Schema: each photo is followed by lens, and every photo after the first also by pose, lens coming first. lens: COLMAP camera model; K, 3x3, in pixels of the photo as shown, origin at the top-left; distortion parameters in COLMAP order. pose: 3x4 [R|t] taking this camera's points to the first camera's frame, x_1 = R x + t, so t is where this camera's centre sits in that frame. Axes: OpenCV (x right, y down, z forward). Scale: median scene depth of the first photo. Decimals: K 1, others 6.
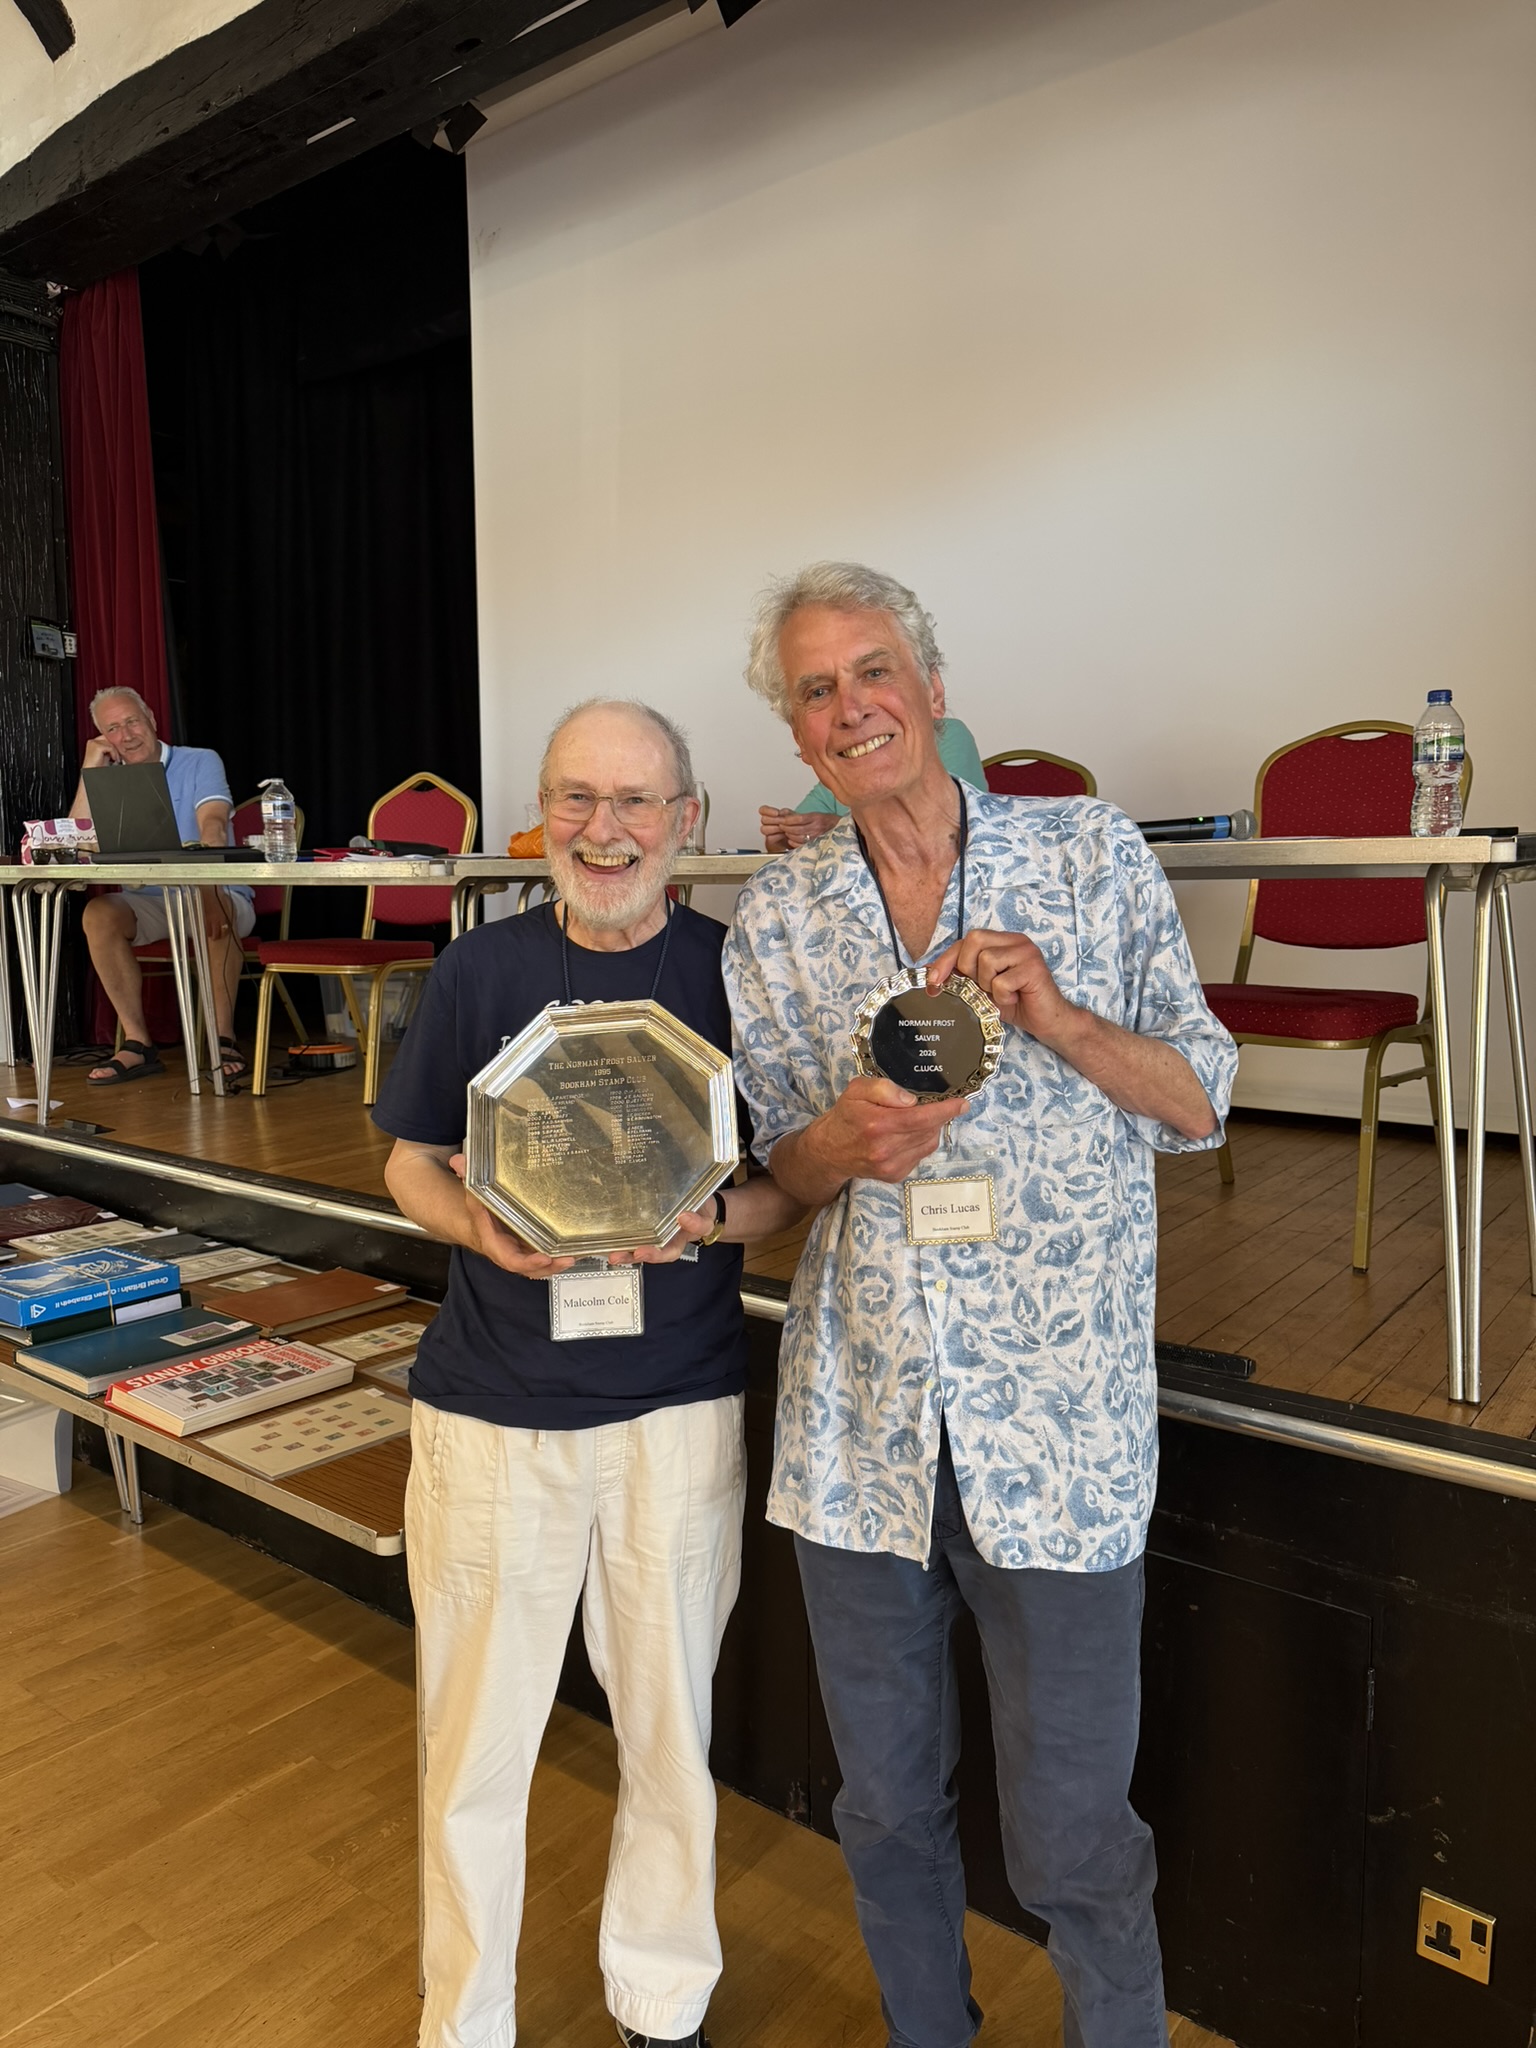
lens RADIAL K [[1496.9, 0, 768.0], [0, 1496.9, 1024.0], [0, 0, 1]] dist [0.039313, -0.028095]
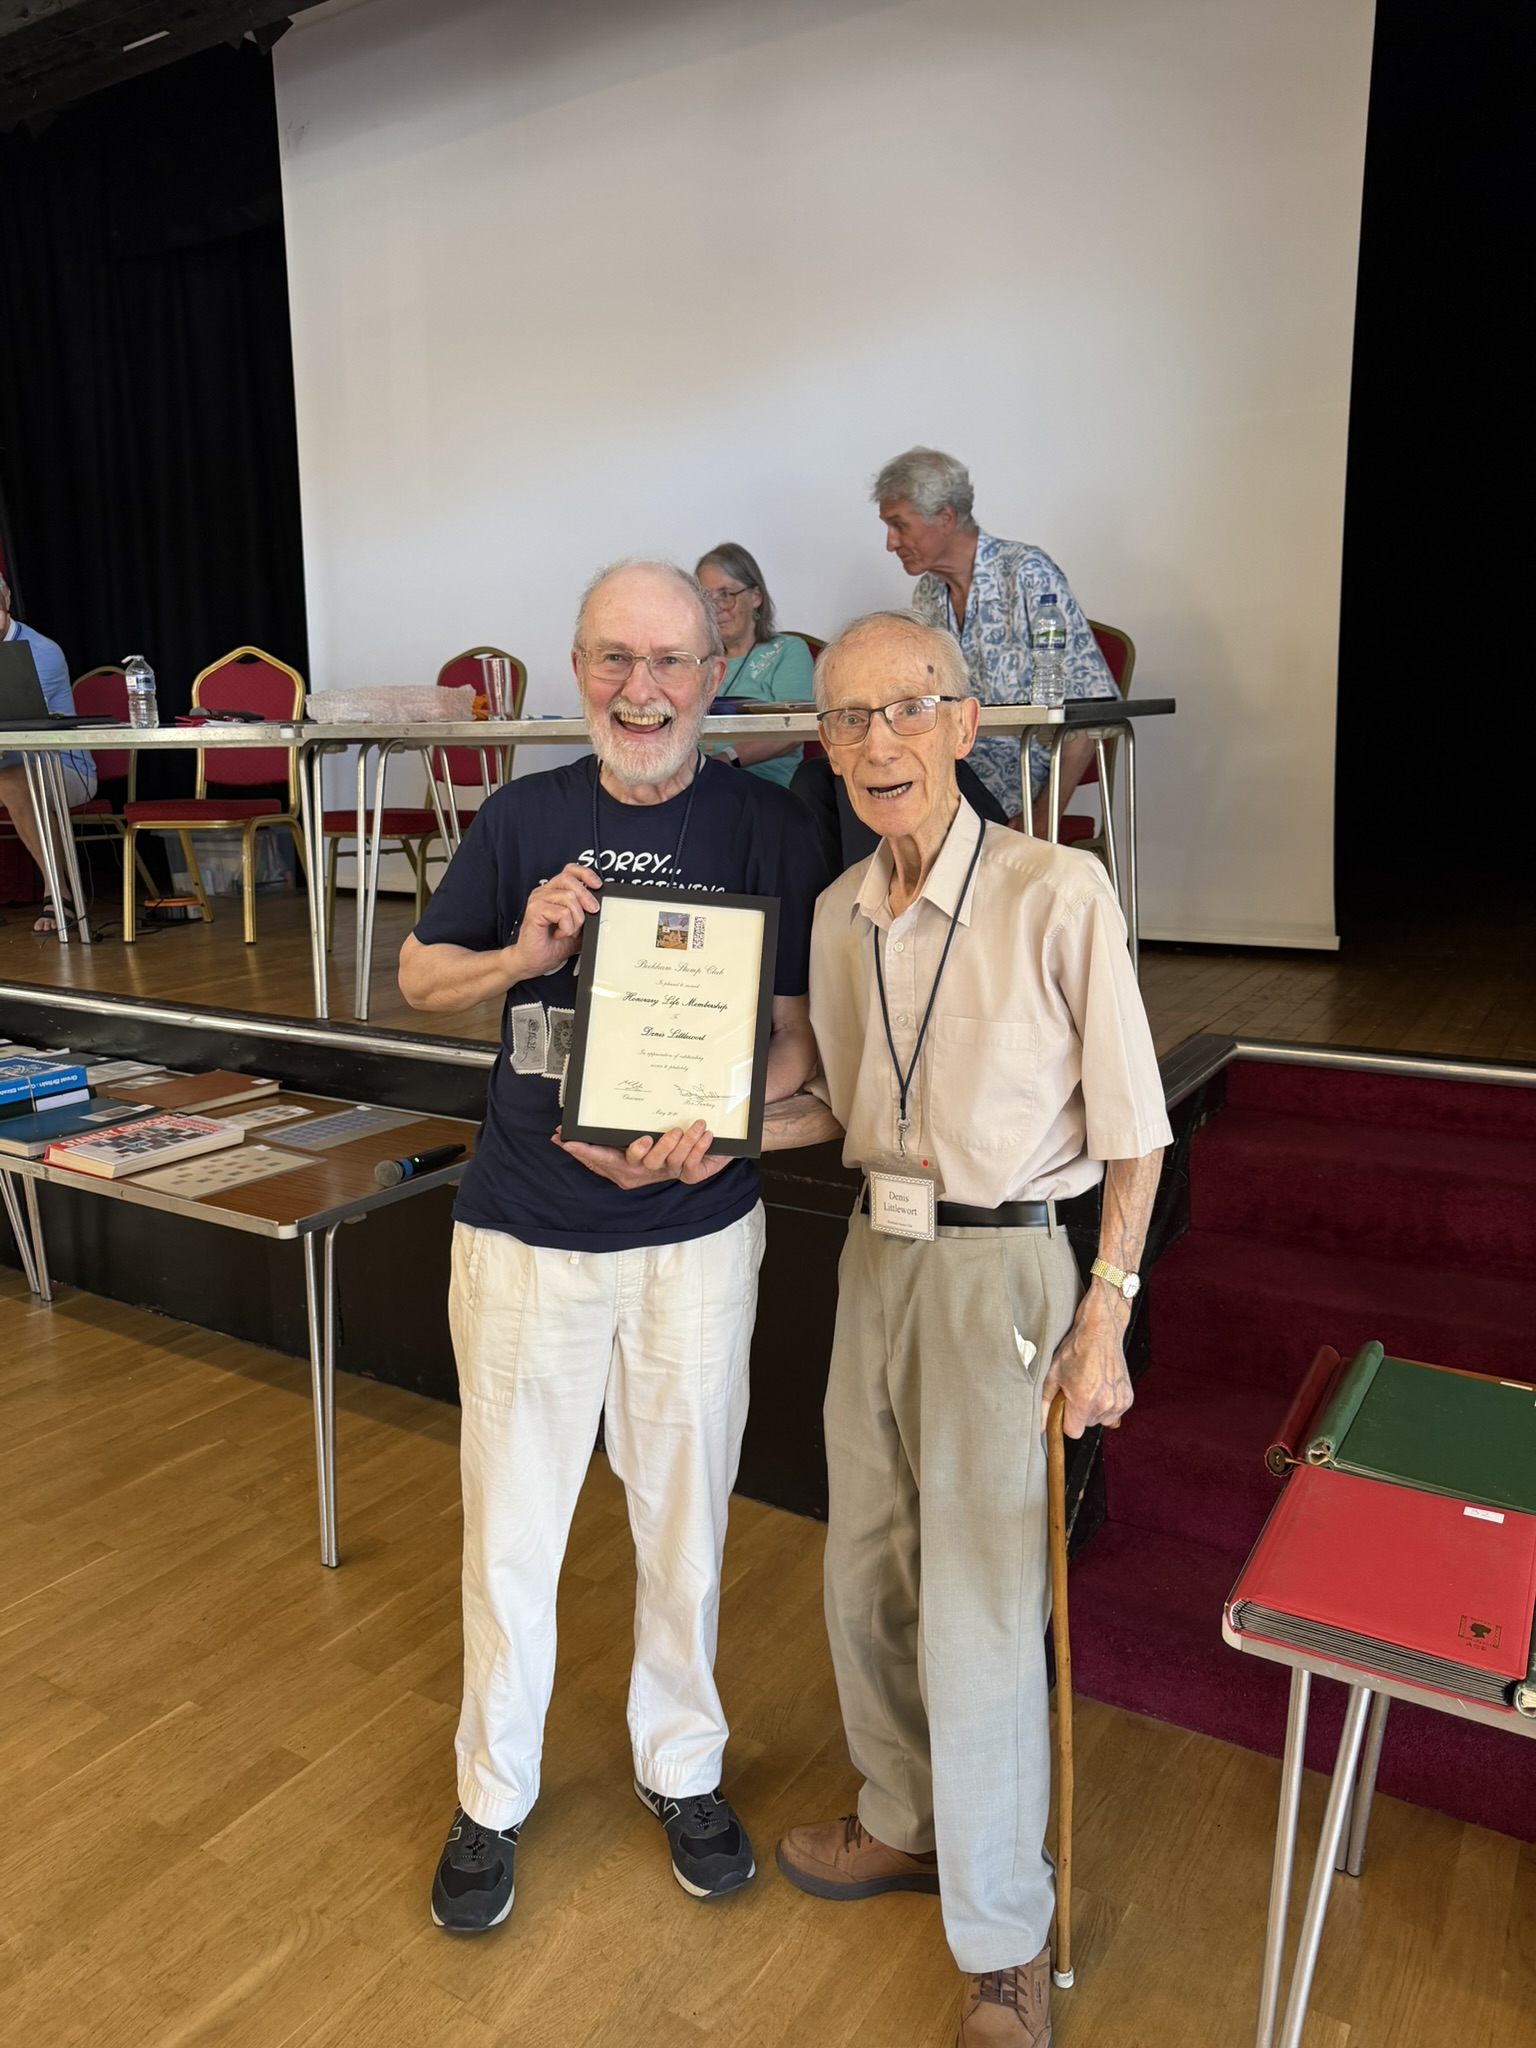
lens RADIAL K [[1496.9, 0, 768.0], [0, 1496.9, 1024.0], [0, 0, 1]] dist [0.039313, -0.028095]
pose [[0.994410, -0.027042, 0.102065, 0.030690], [0.017987, 0.995904, 0.088611, 0.026997], [-0.104043, -0.086280, 0.990823, -0.240904]]
